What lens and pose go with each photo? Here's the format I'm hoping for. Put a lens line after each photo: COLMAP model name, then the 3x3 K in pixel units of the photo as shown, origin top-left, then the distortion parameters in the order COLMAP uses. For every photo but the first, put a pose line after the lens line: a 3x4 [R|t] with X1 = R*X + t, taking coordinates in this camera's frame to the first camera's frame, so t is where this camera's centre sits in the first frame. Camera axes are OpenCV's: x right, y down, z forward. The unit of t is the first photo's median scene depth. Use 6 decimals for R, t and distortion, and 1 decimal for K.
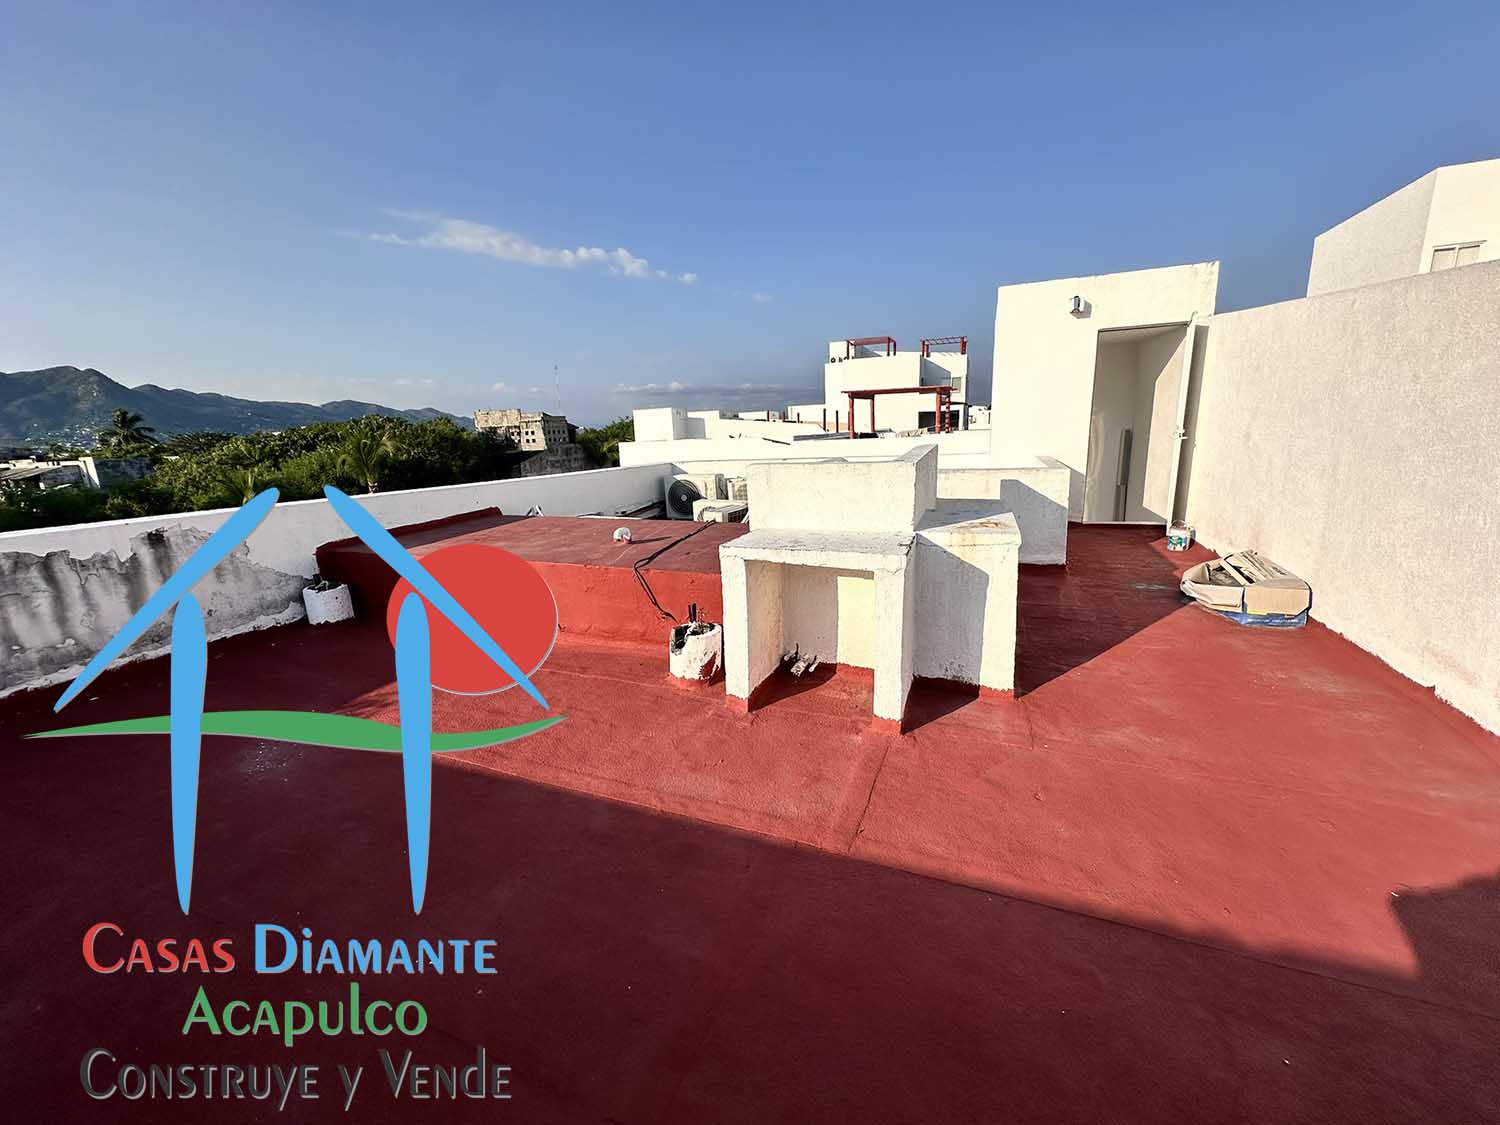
lens RADIAL K [[591.0, 0, 746.7], [0, 591.0, 565.7], [0, 0, 1]] dist [0.001042, 0.000027]
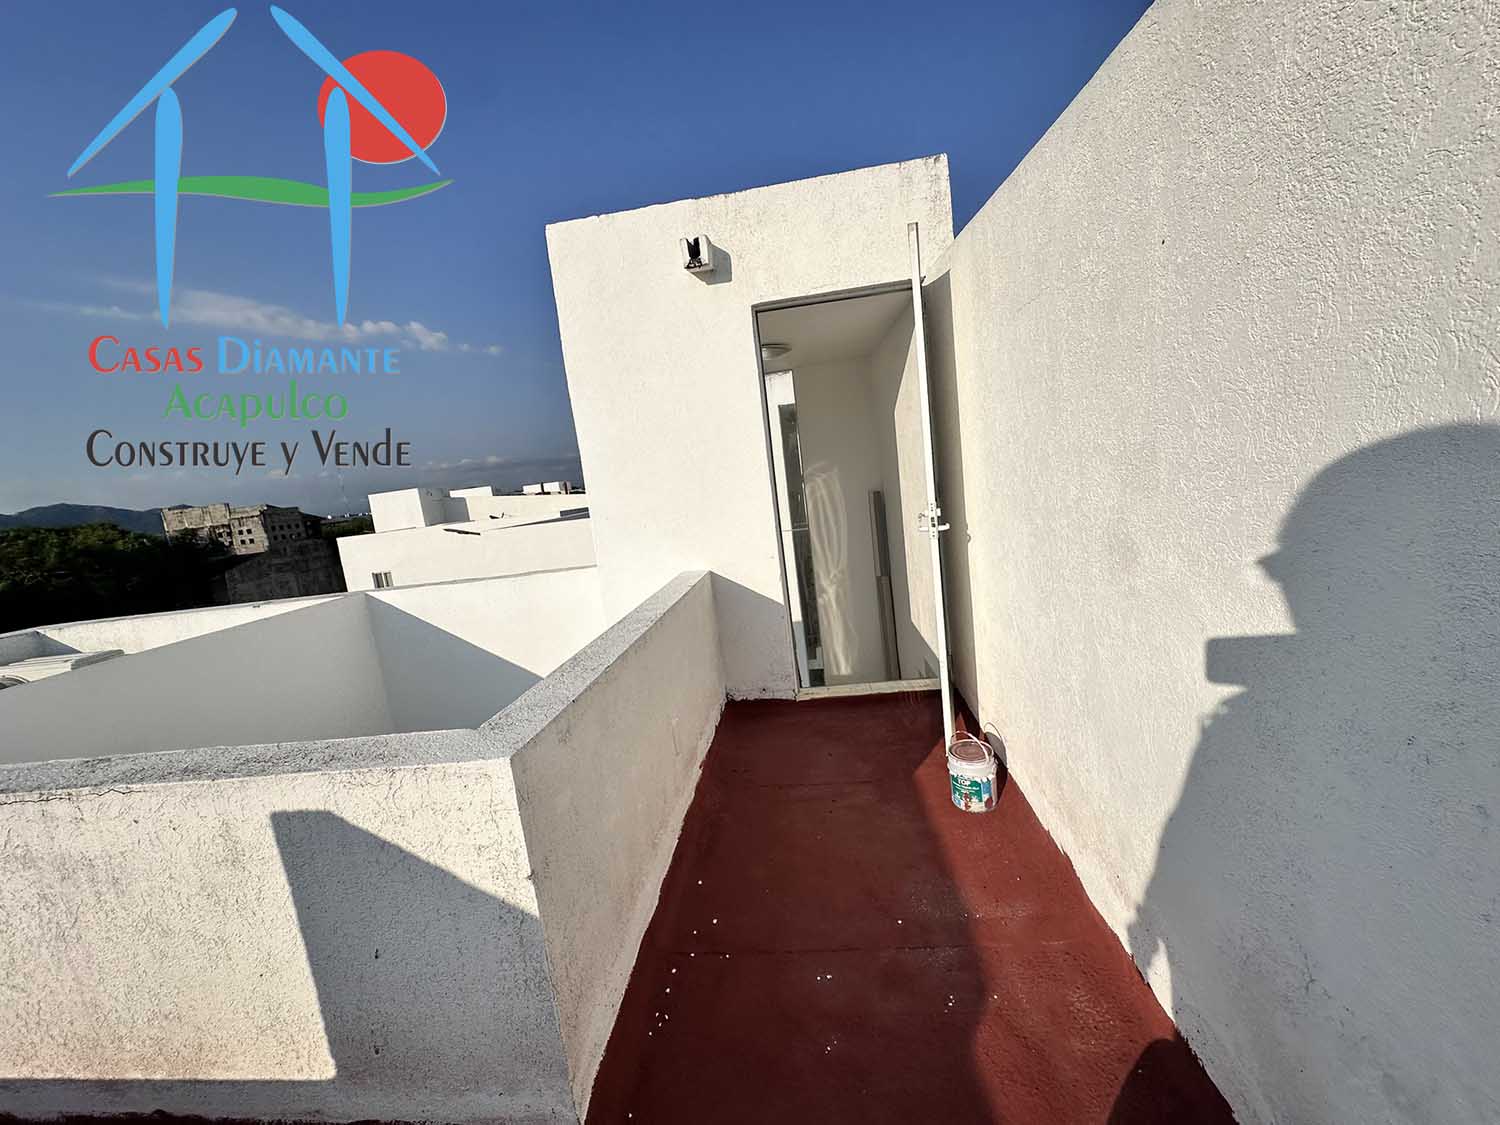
lens RADIAL K [[591.0, 0, 746.7], [0, 591.0, 565.7], [0, 0, 1]] dist [0.001042, 0.000027]
pose [[0.958875, -0.112380, 0.260632, 0.068332], [0.138221, 0.986919, -0.082978, -0.023977], [-0.247898, 0.115591, 0.961866, 0.087738]]
